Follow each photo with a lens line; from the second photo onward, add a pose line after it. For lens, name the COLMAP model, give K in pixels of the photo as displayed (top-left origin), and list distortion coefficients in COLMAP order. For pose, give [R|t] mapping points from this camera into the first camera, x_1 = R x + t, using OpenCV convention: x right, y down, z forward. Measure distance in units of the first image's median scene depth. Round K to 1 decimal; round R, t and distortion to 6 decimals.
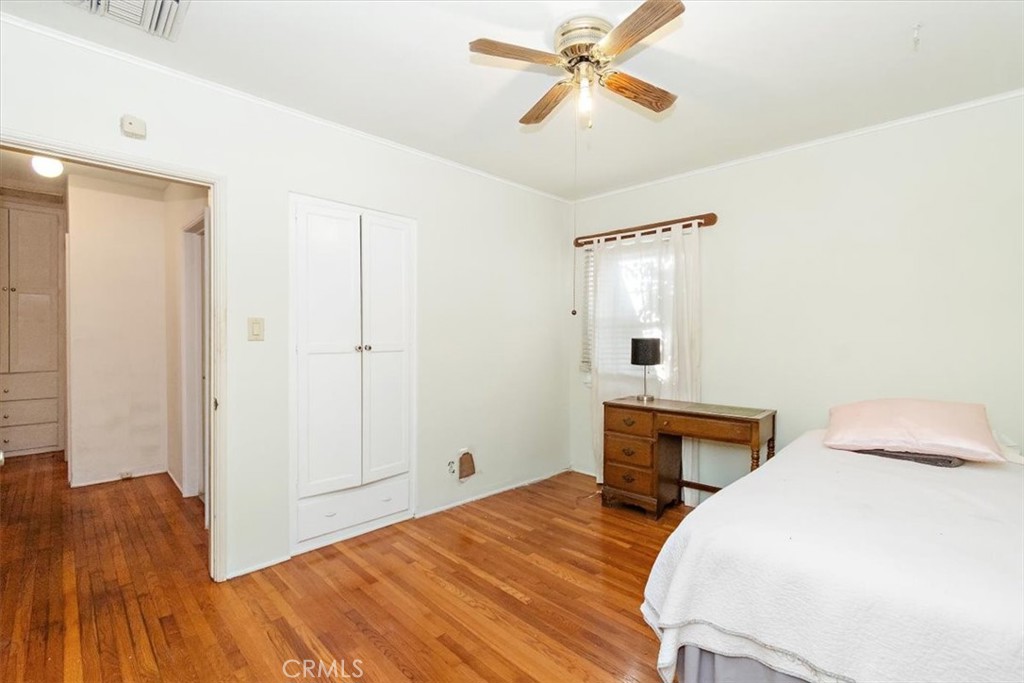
lens RADIAL K [[458.8, 0, 507.5], [0, 458.8, 333.0], [0, 0, 1]] dist [-0.001232, -0.000819]
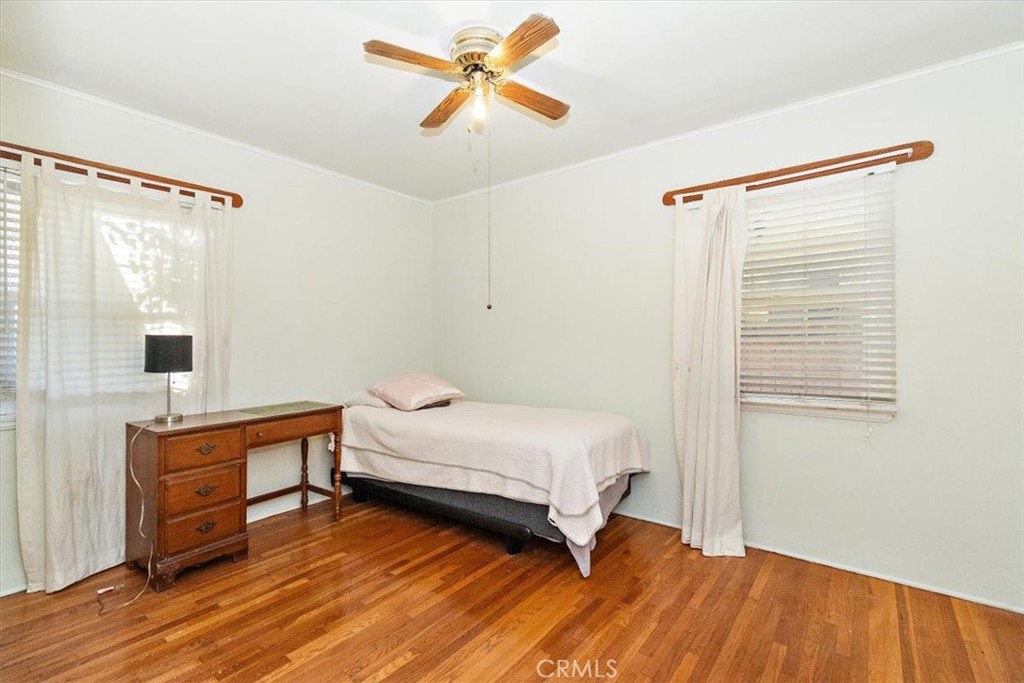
lens RADIAL K [[458.8, 0, 507.5], [0, 458.8, 333.0], [0, 0, 1]] dist [-0.001232, -0.000819]
pose [[-0.119507, 0.005837, 0.992816, -0.478032], [-0.001622, 0.999980, -0.006075, 0.011801], [-0.992832, -0.002337, -0.119495, 0.565434]]
